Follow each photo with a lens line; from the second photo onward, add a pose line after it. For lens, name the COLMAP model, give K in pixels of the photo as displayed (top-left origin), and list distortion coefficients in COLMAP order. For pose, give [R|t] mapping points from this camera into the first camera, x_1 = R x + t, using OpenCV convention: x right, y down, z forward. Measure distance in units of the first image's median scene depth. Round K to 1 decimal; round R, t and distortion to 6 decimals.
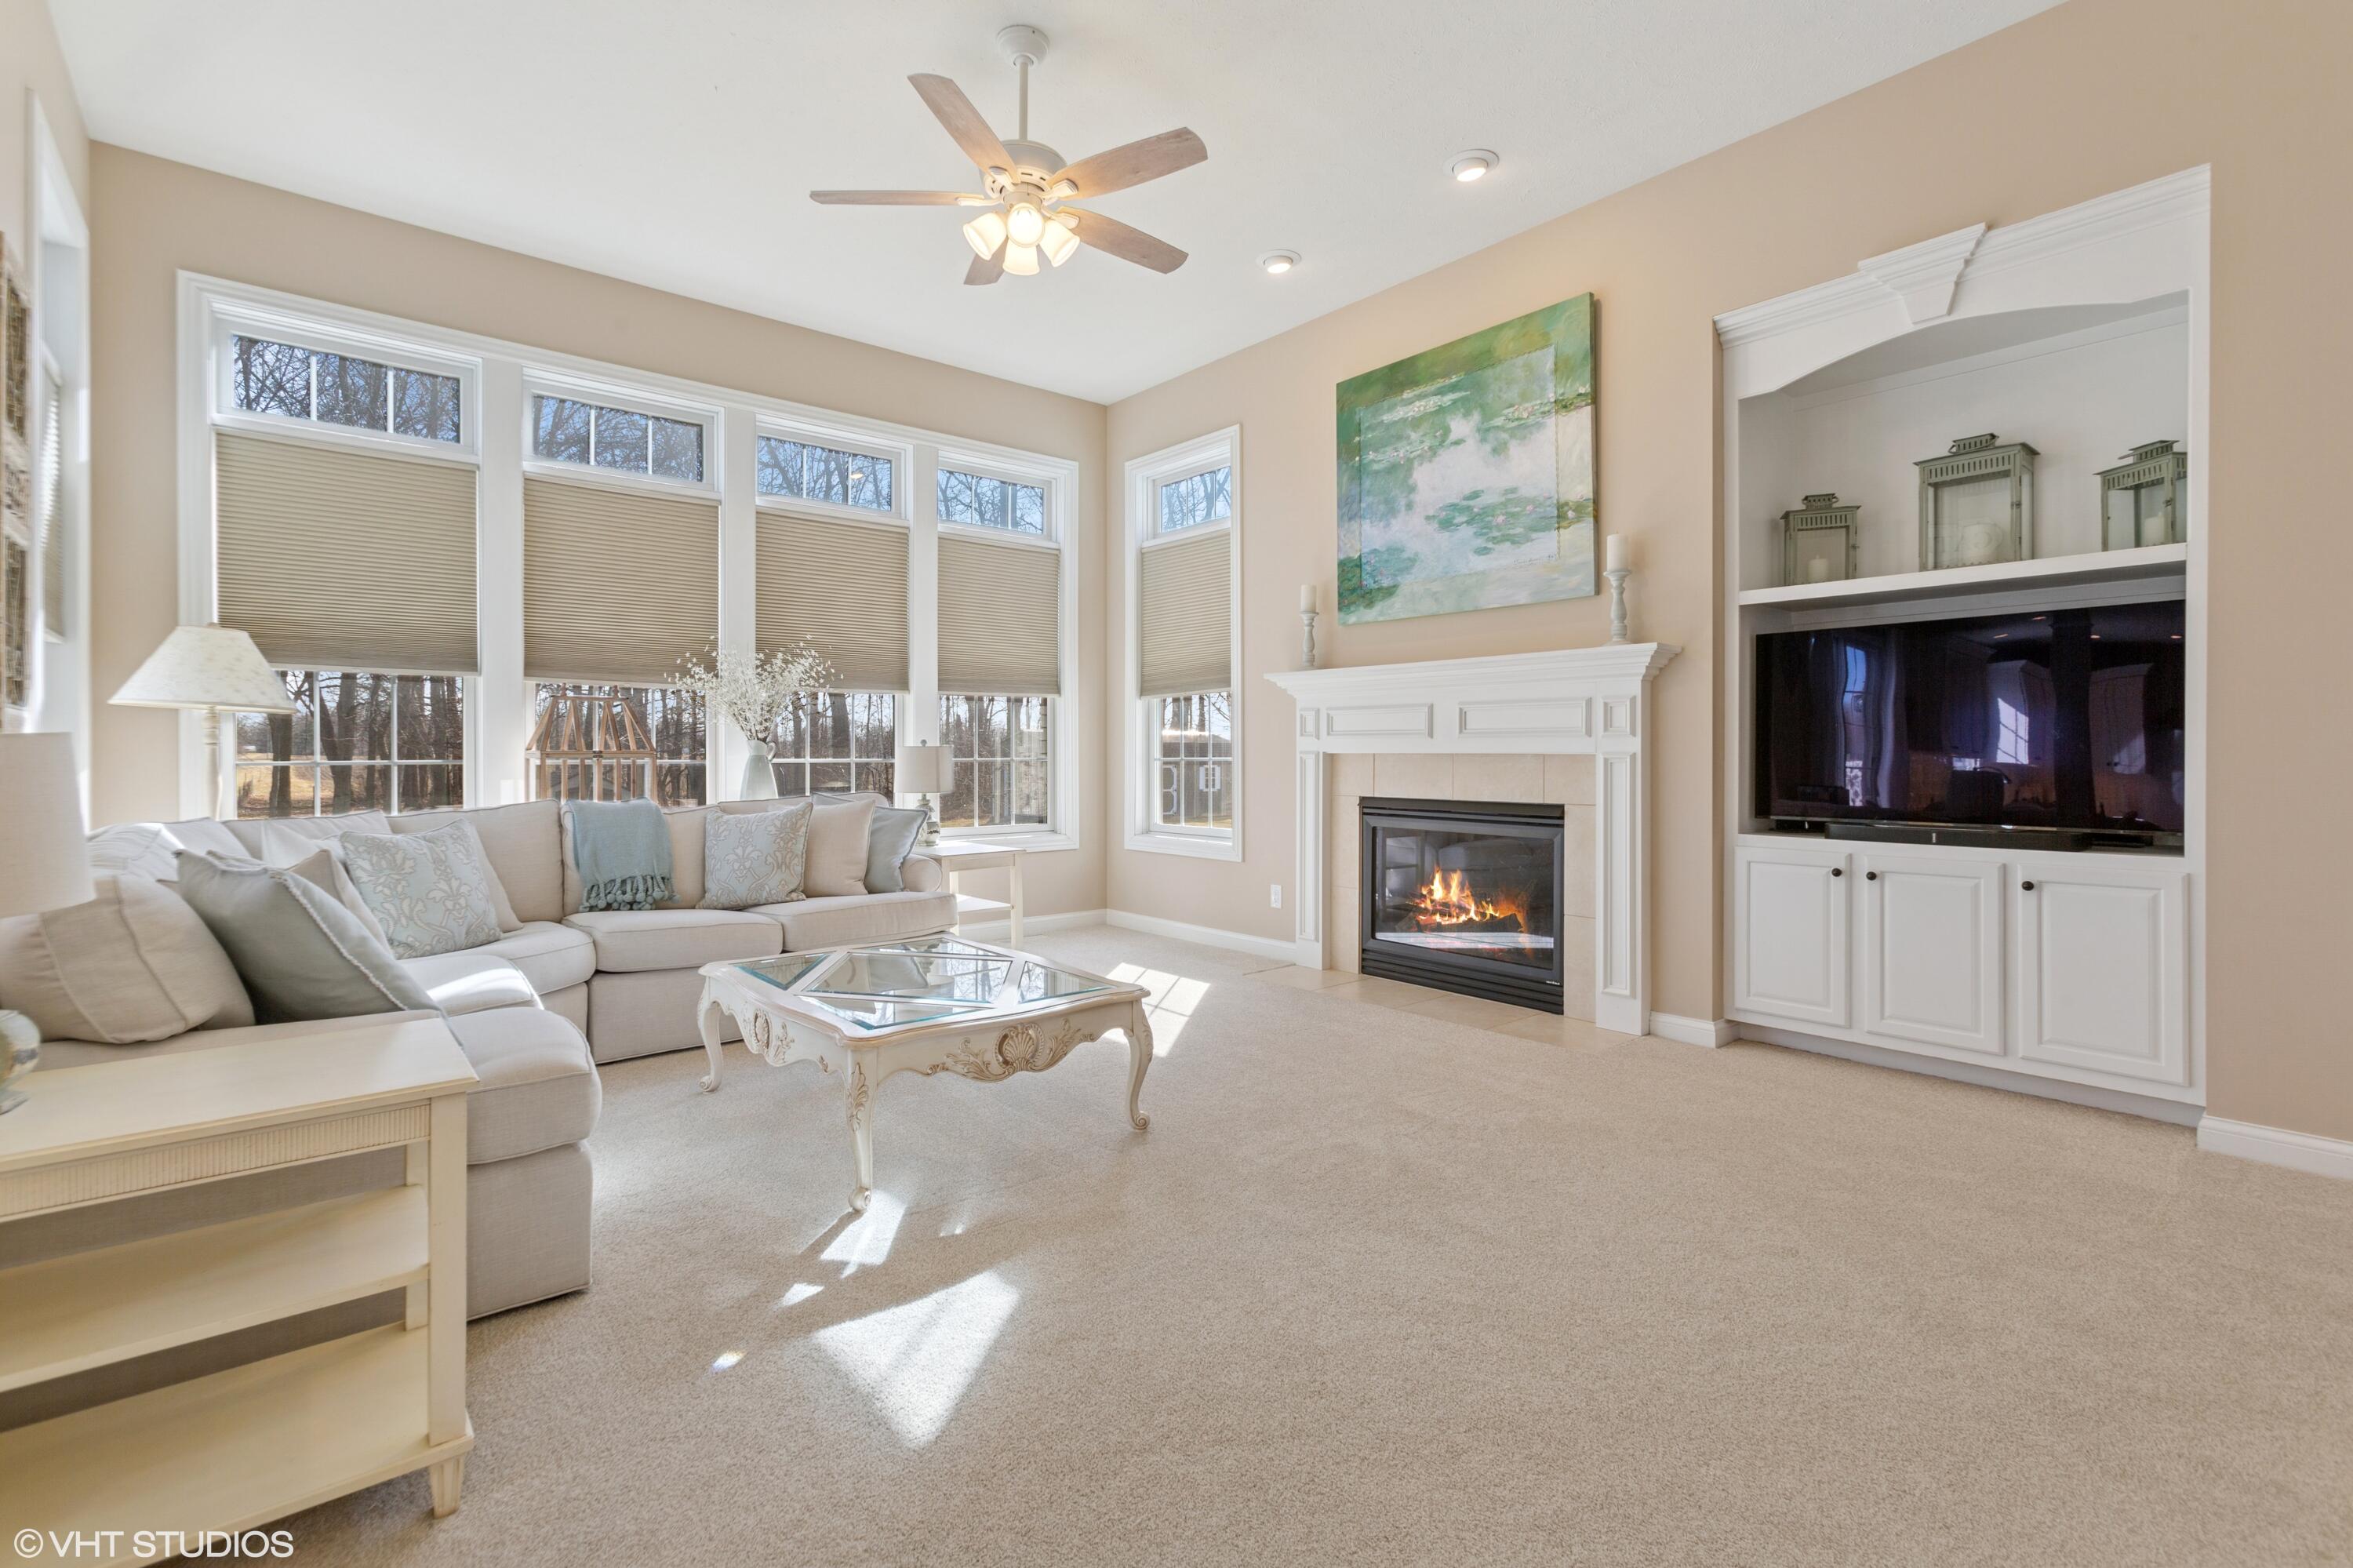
lens RADIAL K [[1088.9, 0, 1155.0], [0, 1088.9, 745.3], [0, 0, 1]] dist [0.003213, 0.000442]
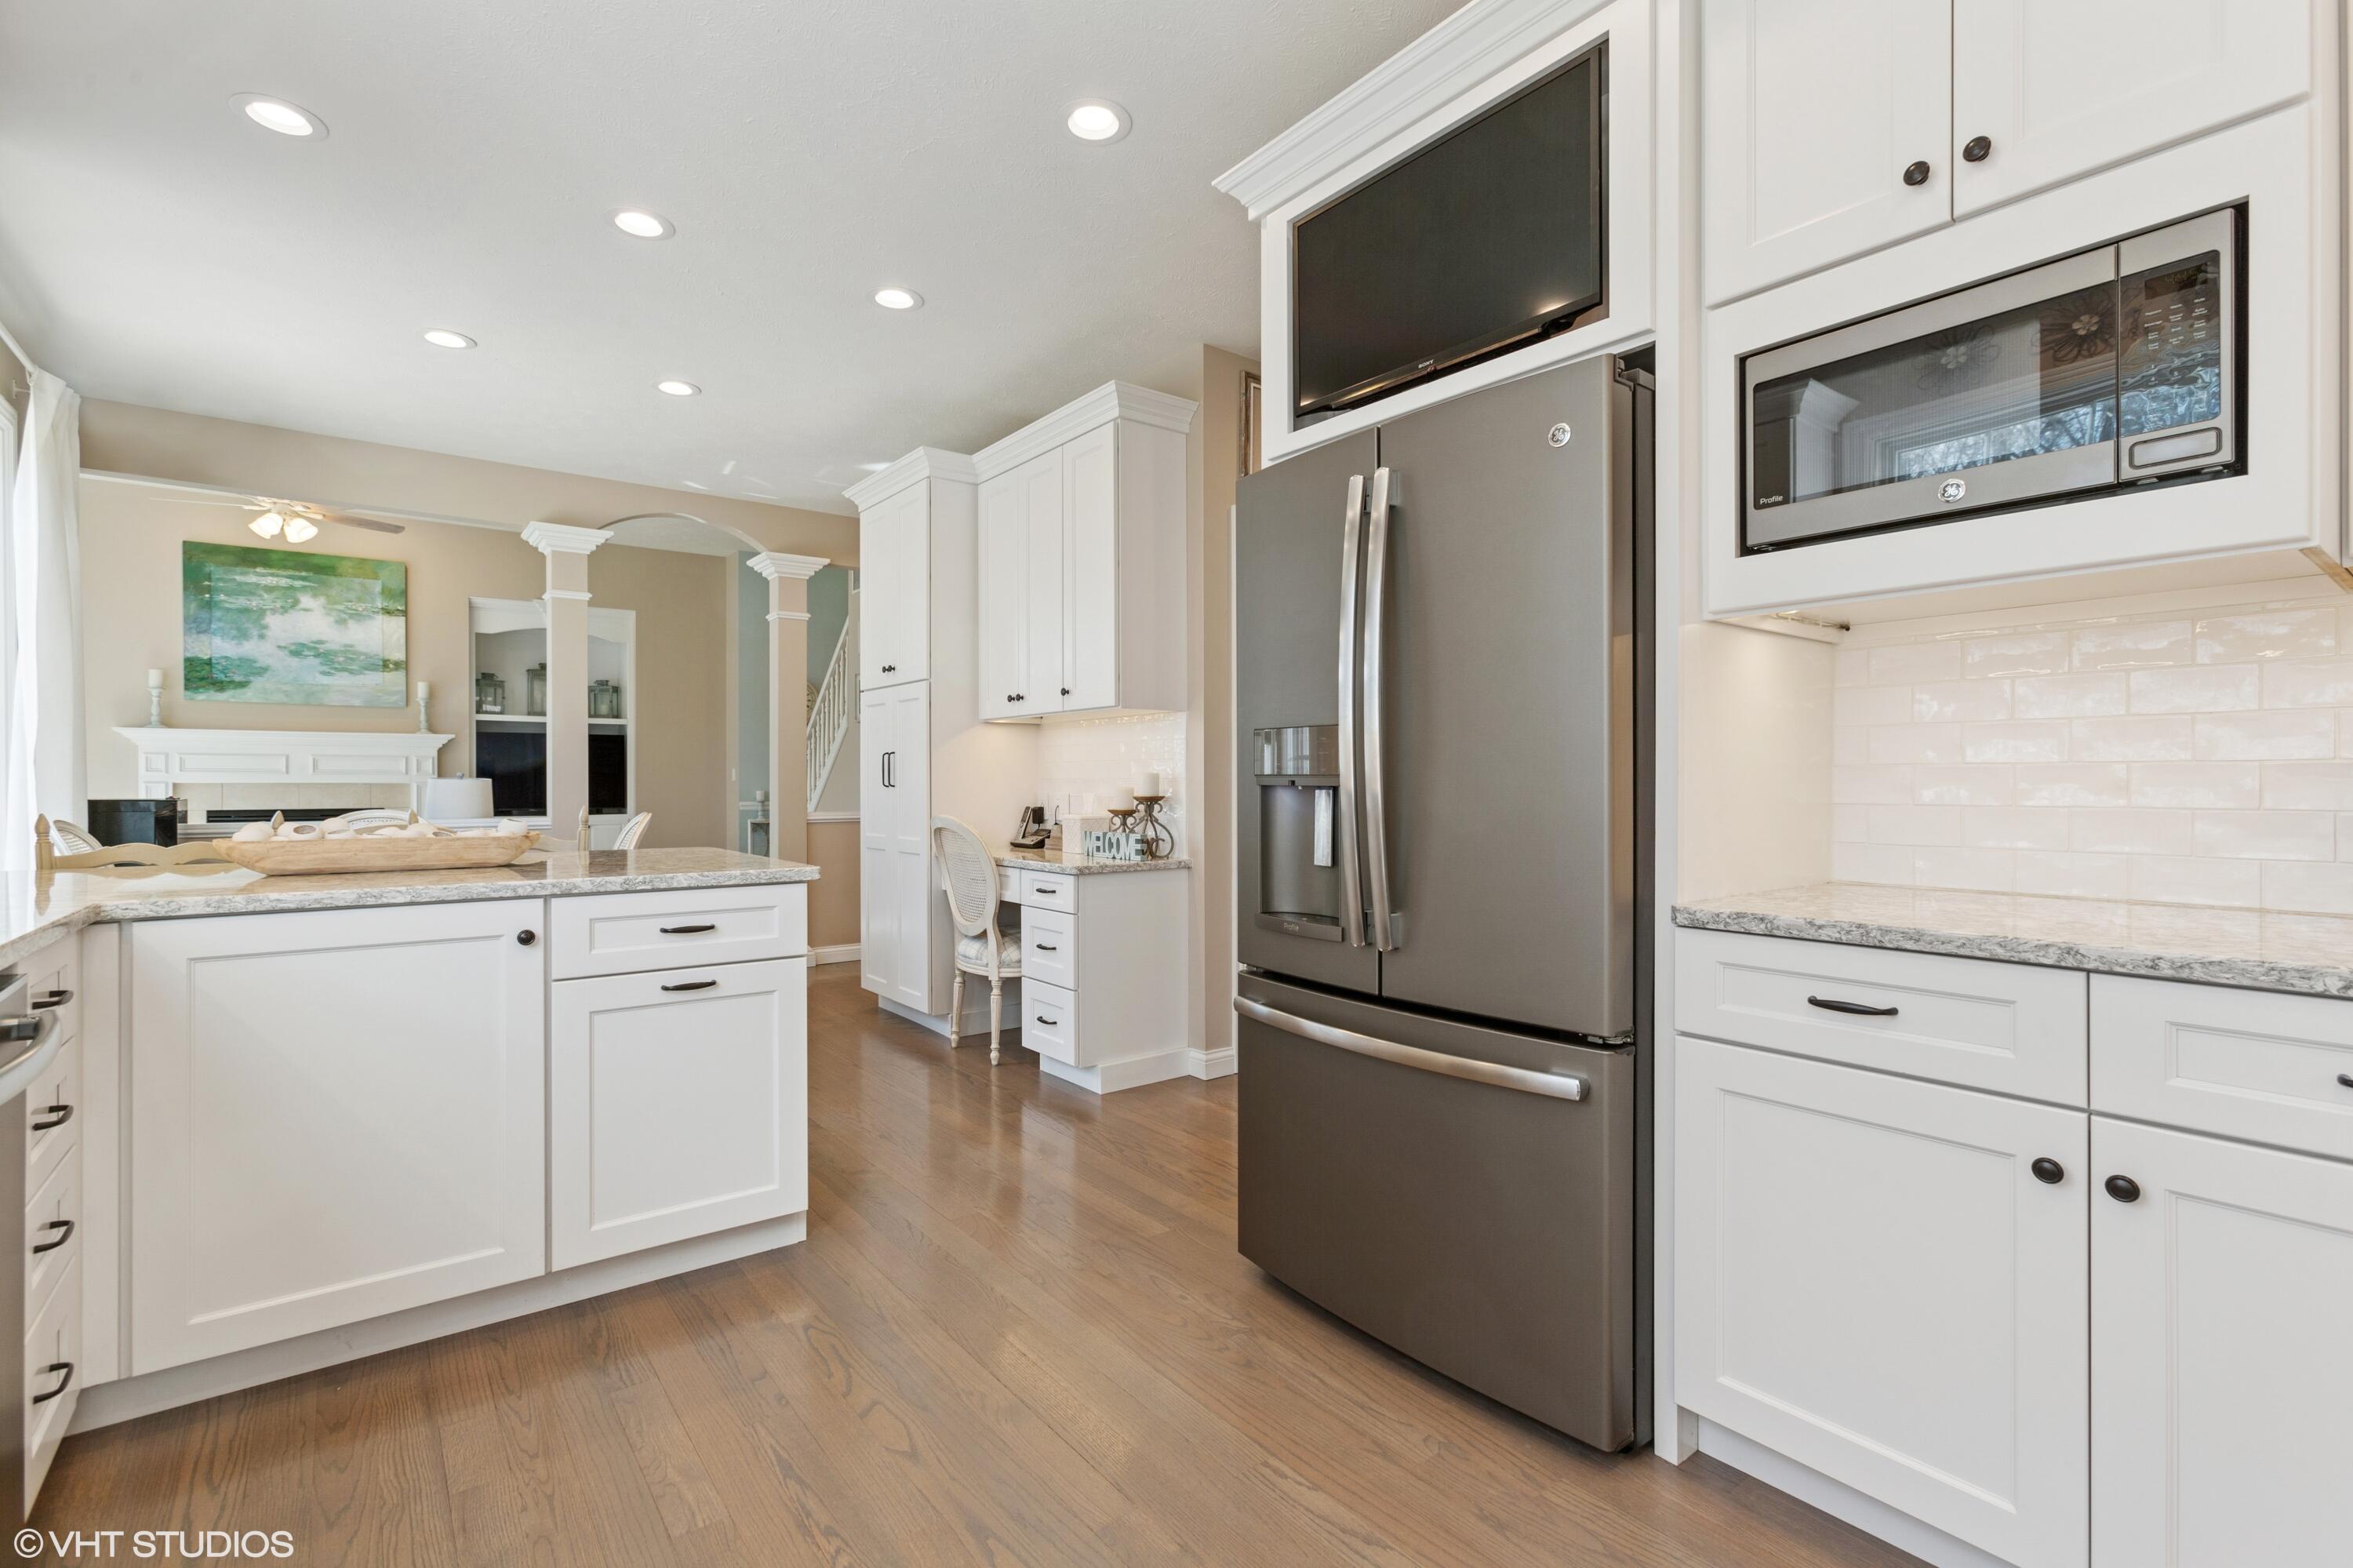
lens RADIAL K [[1088.9, 0, 1176.6], [0, 1088.9, 785.8], [0, 0, 1]] dist [0.003213, 0.000442]
pose [[0.065997, 0.002850, 0.997816, -1.409472], [-0.003723, 0.999990, -0.002610, 0.011110], [-0.997813, -0.003543, 0.066007, -0.546052]]
